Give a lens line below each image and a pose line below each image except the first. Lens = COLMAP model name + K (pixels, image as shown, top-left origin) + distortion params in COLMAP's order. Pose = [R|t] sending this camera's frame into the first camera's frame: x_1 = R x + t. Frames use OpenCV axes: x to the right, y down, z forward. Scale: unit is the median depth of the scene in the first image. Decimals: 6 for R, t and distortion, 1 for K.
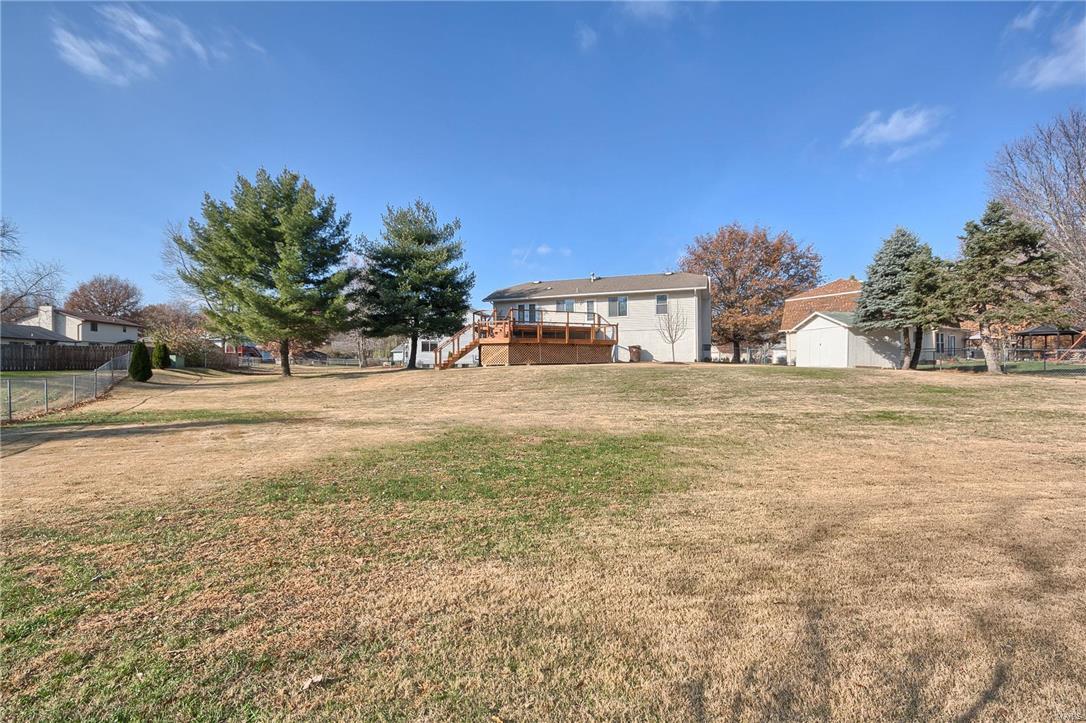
lens RADIAL K [[509.9, 0, 542.5], [0, 509.9, 361.6], [0, 0, 1]] dist [0.015175, -0.003465]
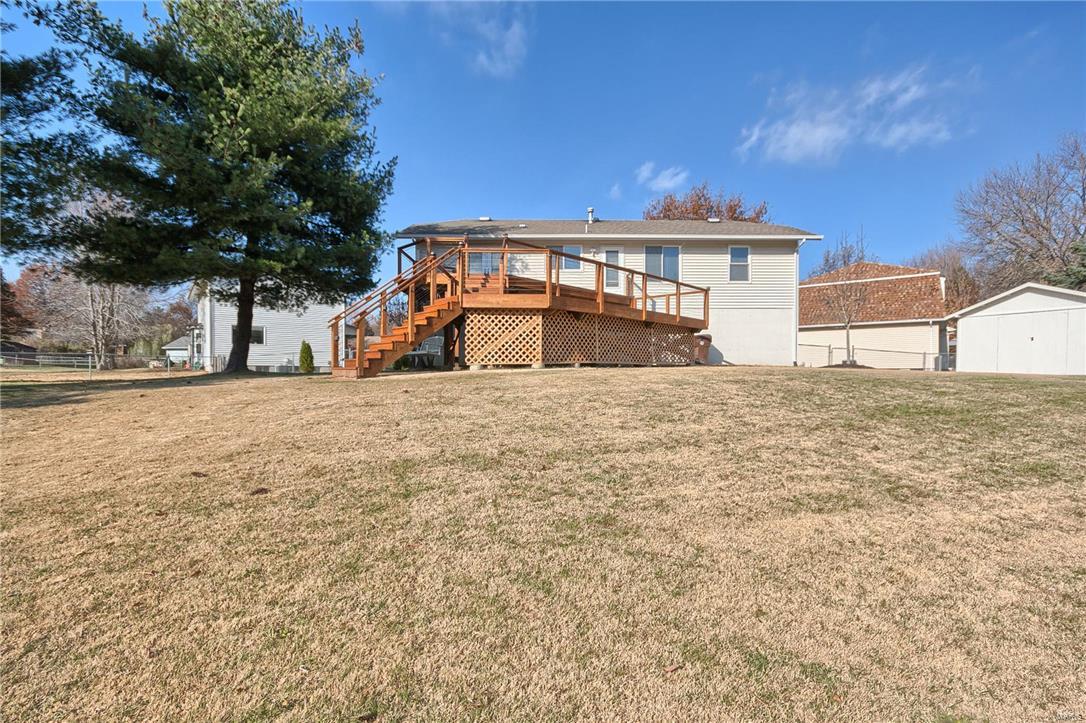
lens RADIAL K [[509.9, 0, 540.8], [0, 509.9, 371.5], [0, 0, 1]] dist [0.015175, -0.003465]
pose [[0.939606, 0.006852, 0.342191, -0.167794], [-0.009806, 0.999928, 0.006901, 0.006729], [-0.342119, -0.009840, 0.939605, 0.537643]]
